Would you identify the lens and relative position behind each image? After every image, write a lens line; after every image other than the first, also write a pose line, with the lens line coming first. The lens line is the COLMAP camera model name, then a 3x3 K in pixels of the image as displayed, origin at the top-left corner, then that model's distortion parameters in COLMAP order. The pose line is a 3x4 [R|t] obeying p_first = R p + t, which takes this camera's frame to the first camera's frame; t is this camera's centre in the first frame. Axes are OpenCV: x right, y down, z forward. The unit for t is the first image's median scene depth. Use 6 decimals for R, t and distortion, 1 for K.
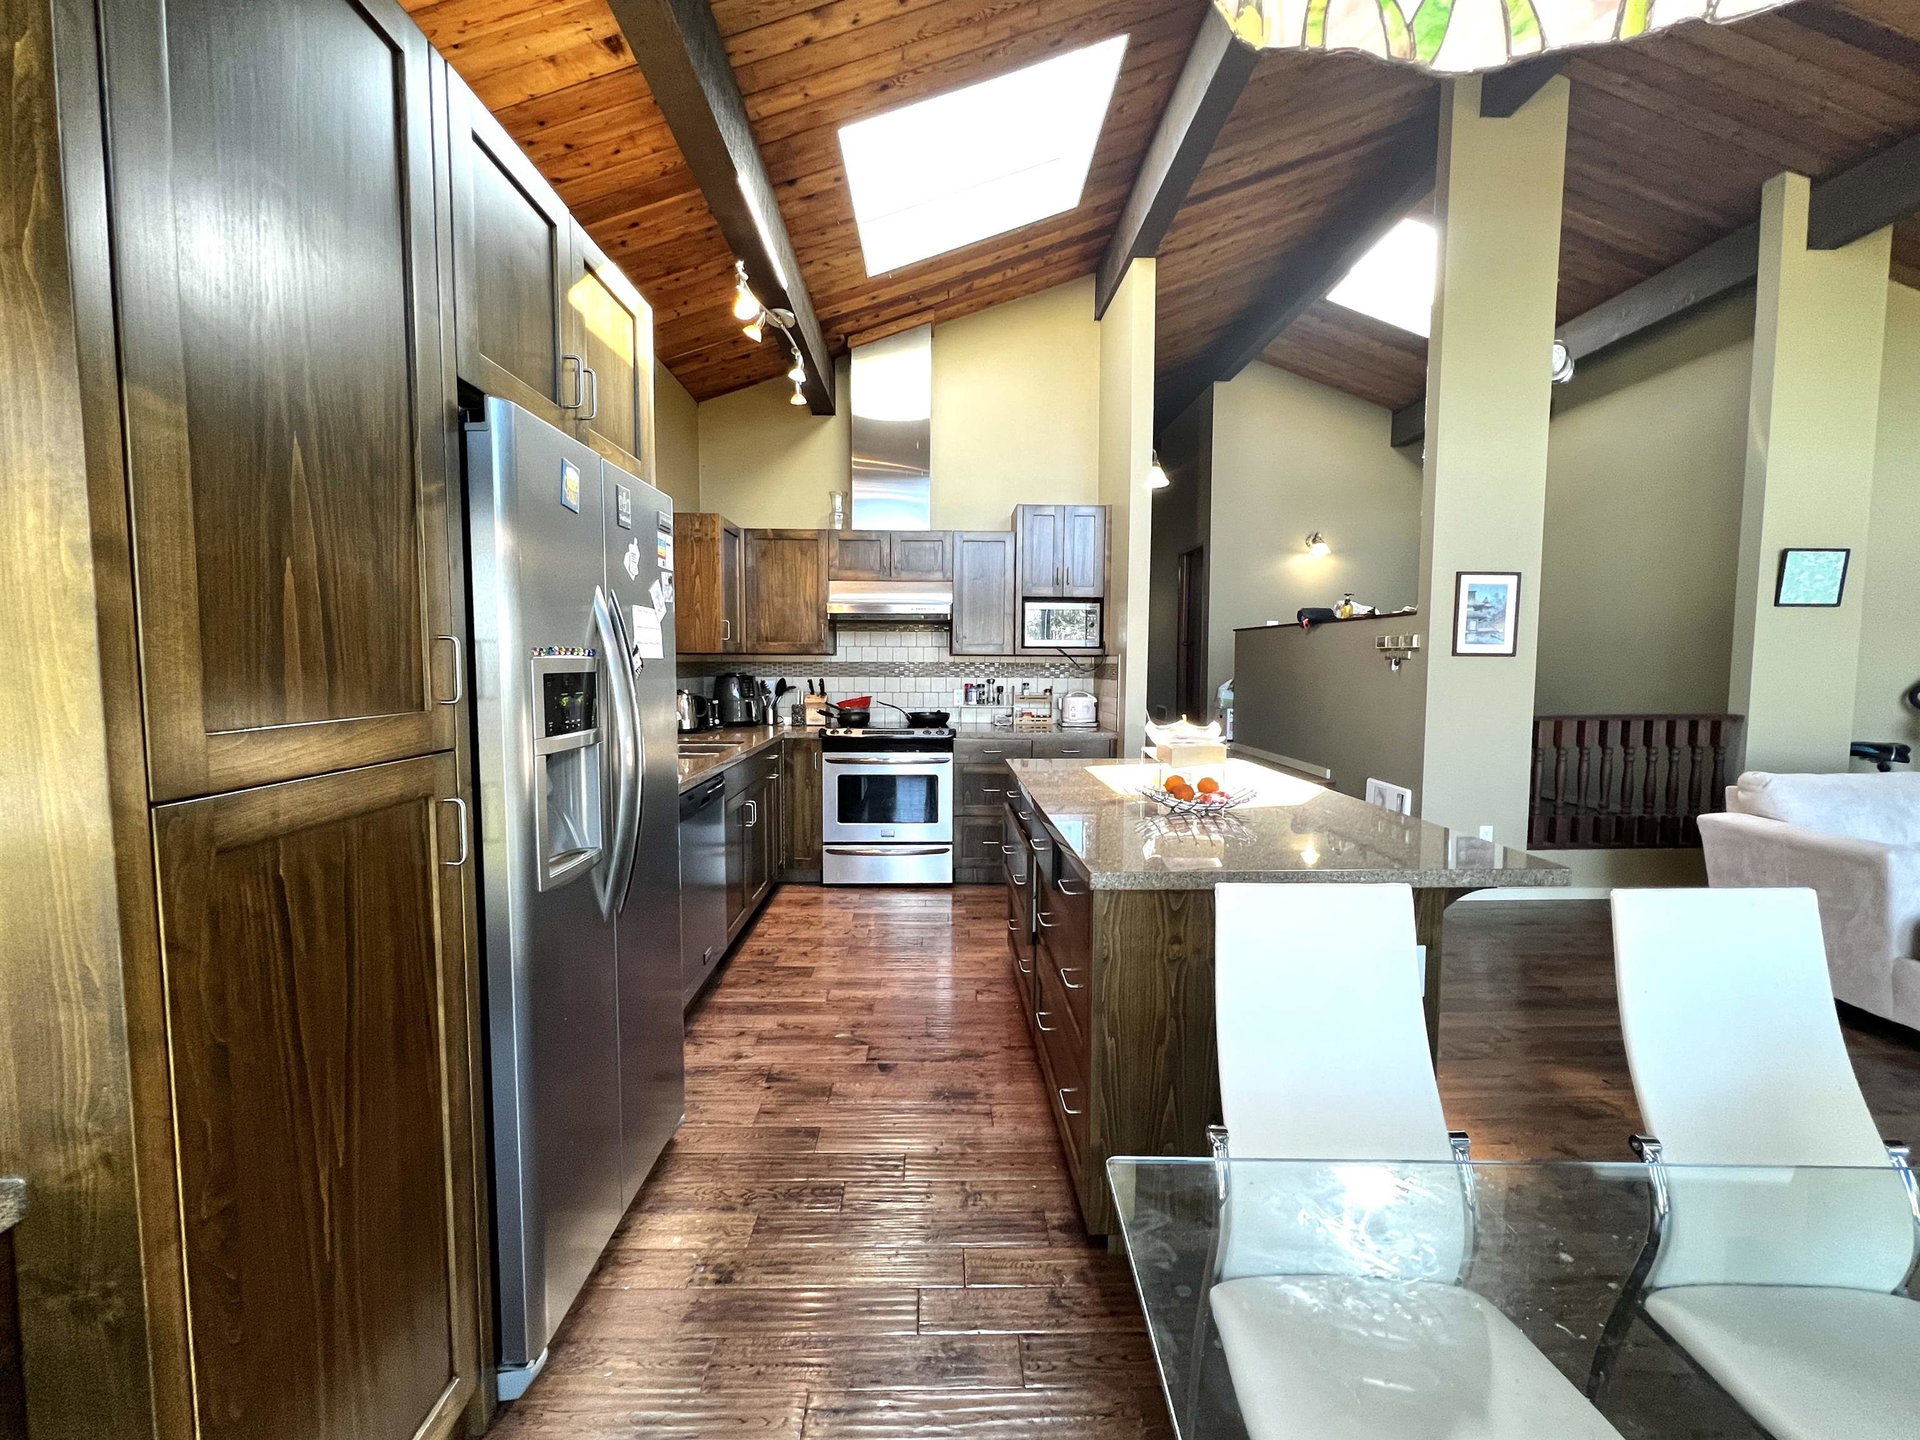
lens RADIAL K [[769.2, 0, 962.7], [0, 769.2, 721.5], [0, 0, 1]] dist [-0.001251, 0.000446]
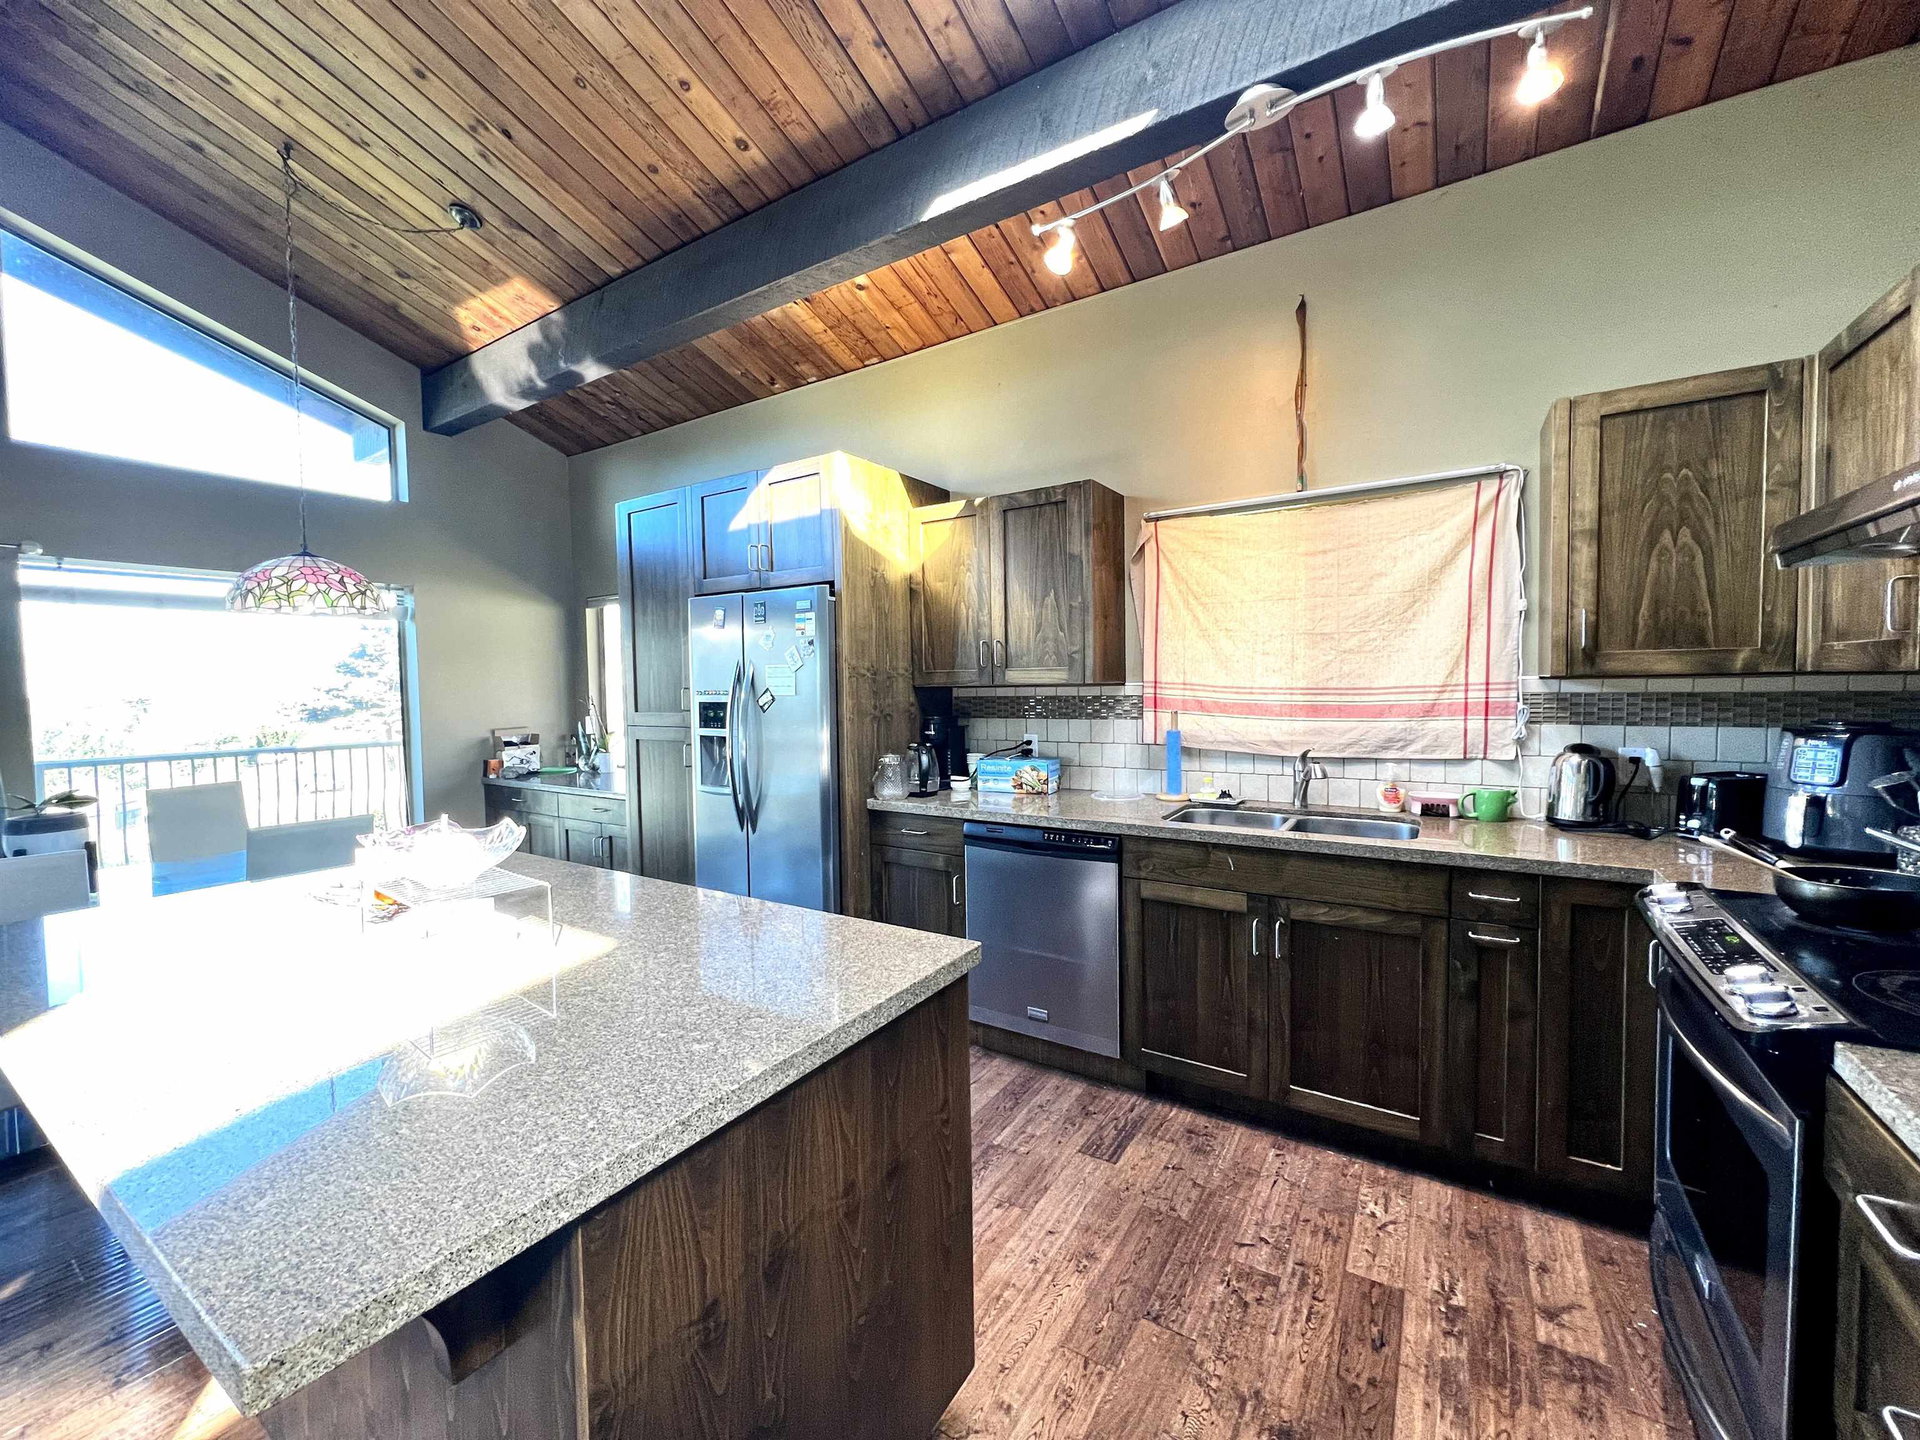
lens RADIAL K [[769.2, 0, 957.8], [0, 769.2, 715.5], [0, 0, 1]] dist [-0.001251, 0.000446]
pose [[-0.564681, 0.039713, -0.824353, 0.323342], [-0.055644, 0.994737, 0.086038, -0.087424], [0.823431, 0.094454, -0.559499, 0.970307]]
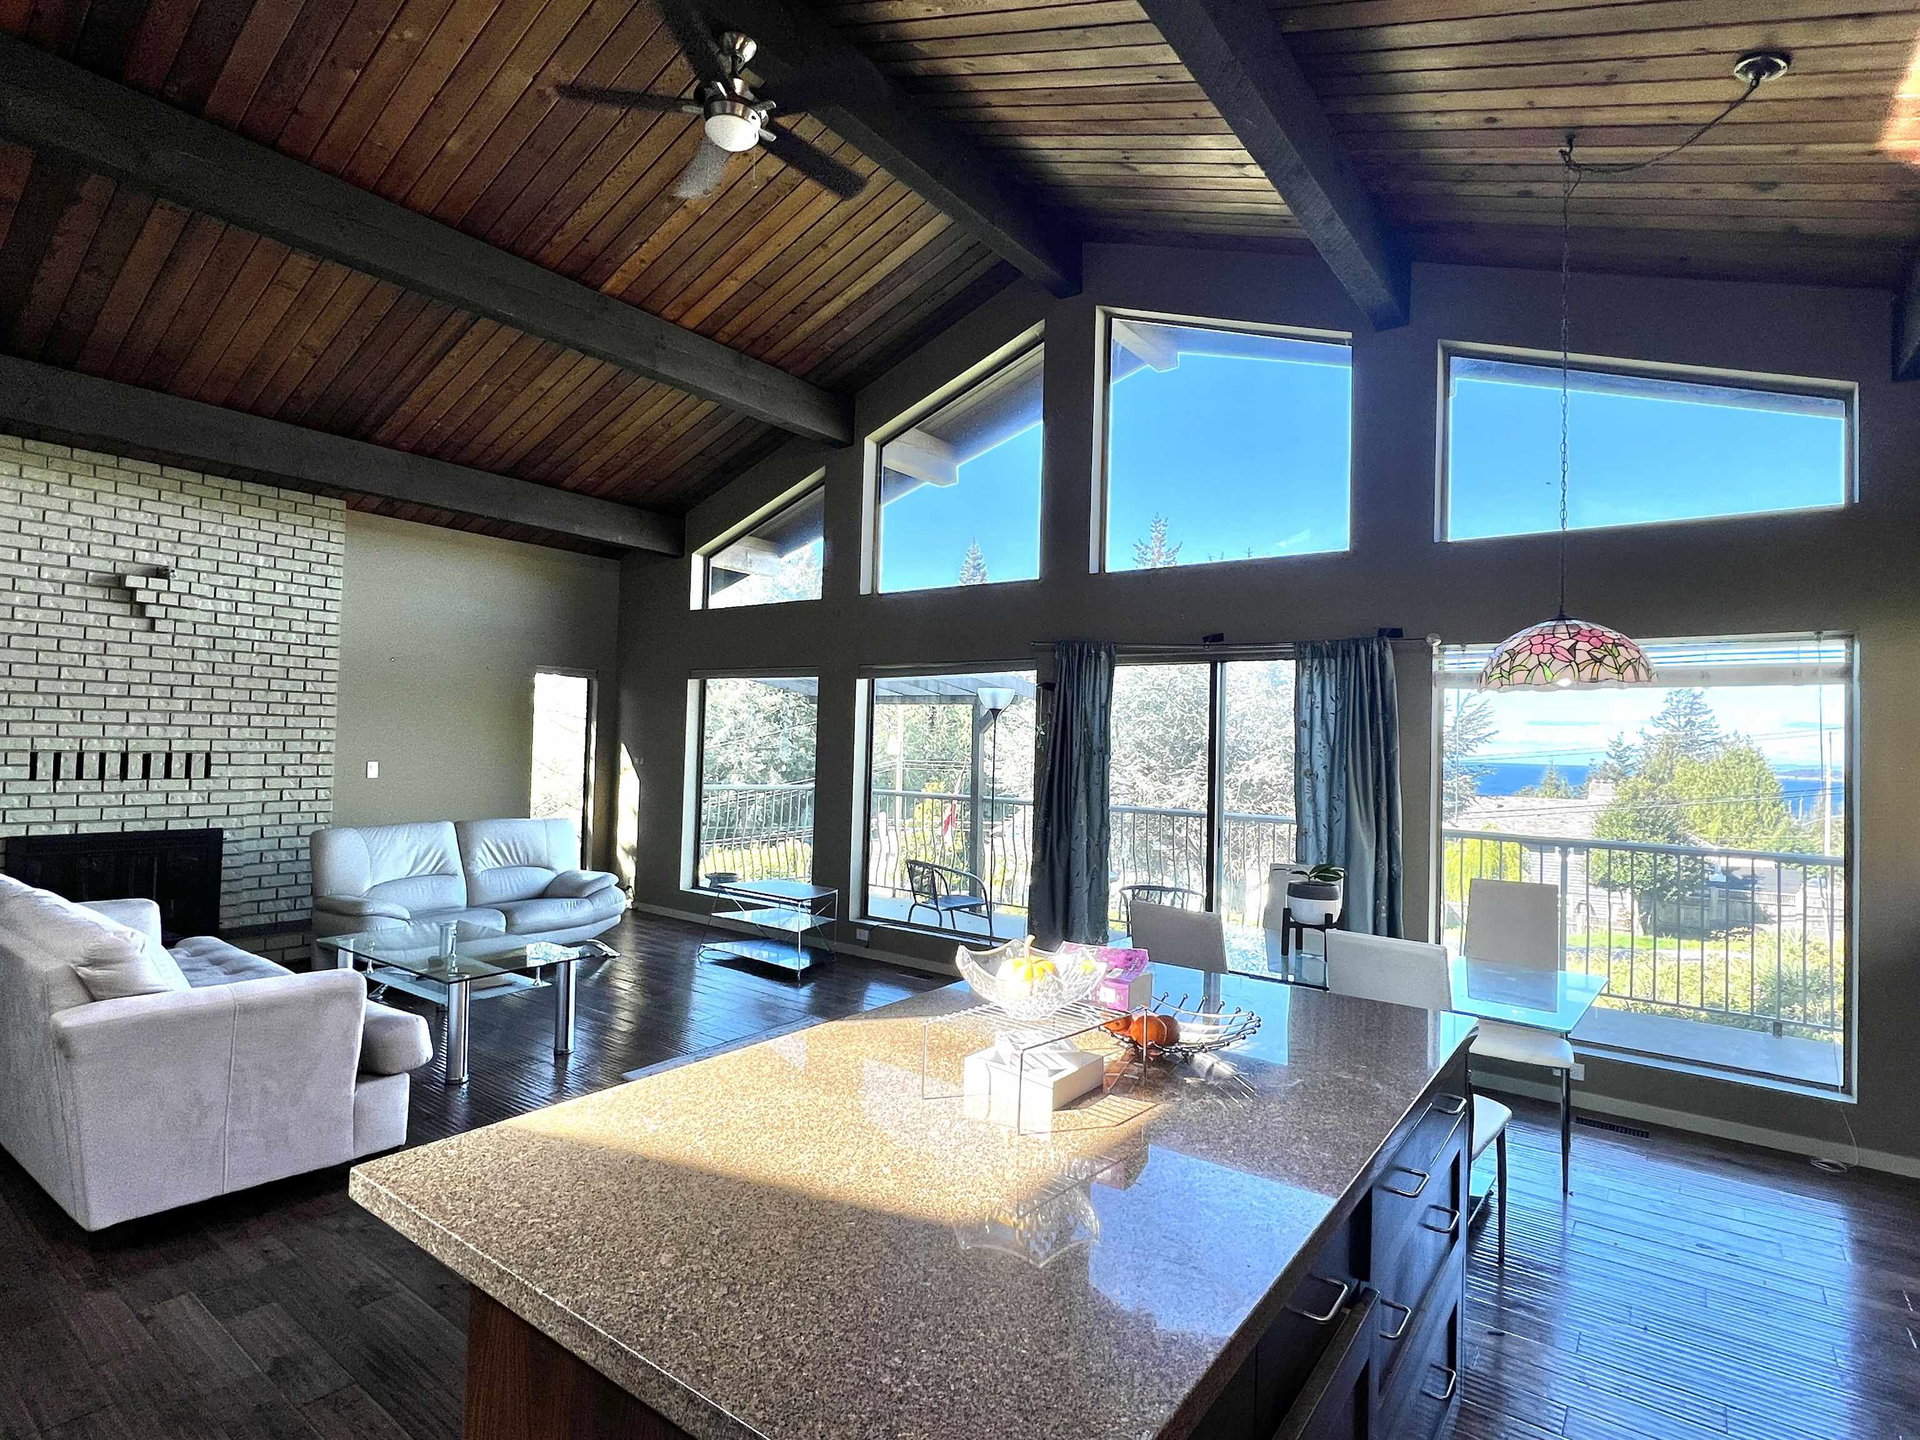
lens RADIAL K [[981.1, 0, 952.3], [0, 981.1, 714.9], [0, 0, 1]] dist [-0.003144, 0.000495]
pose [[-0.781413, -0.010448, 0.623926, -0.039840], [0.019717, 0.998947, 0.041421, -0.108372], [-0.623702, 0.044669, -0.780385, 0.923876]]
